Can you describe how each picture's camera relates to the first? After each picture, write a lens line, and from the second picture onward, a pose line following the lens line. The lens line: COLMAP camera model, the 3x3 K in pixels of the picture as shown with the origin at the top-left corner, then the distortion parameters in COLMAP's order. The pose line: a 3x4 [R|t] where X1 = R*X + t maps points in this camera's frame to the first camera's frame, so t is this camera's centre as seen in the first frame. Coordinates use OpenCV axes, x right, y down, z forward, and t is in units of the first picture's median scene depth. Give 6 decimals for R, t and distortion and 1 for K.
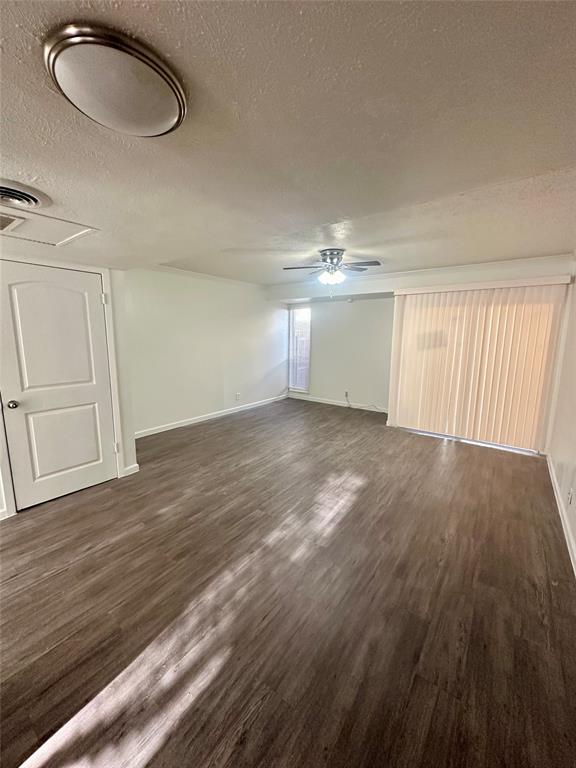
lens RADIAL K [[305.3, 0, 288.9], [0, 305.3, 383.0], [0, 0, 1]] dist [-0.003060, 0.000180]
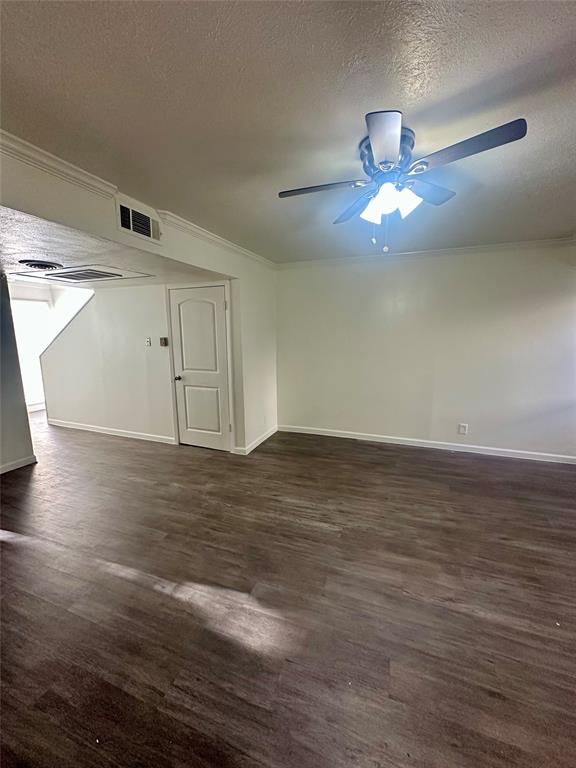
lens RADIAL K [[305.3, 0, 287.0], [0, 305.3, 384.8], [0, 0, 1]] dist [-0.003060, 0.000180]
pose [[0.264691, 0.154584, -0.951863, 0.541938], [-0.142935, 0.982454, 0.119805, -0.116090], [0.953682, 0.104343, 0.282142, 0.737328]]
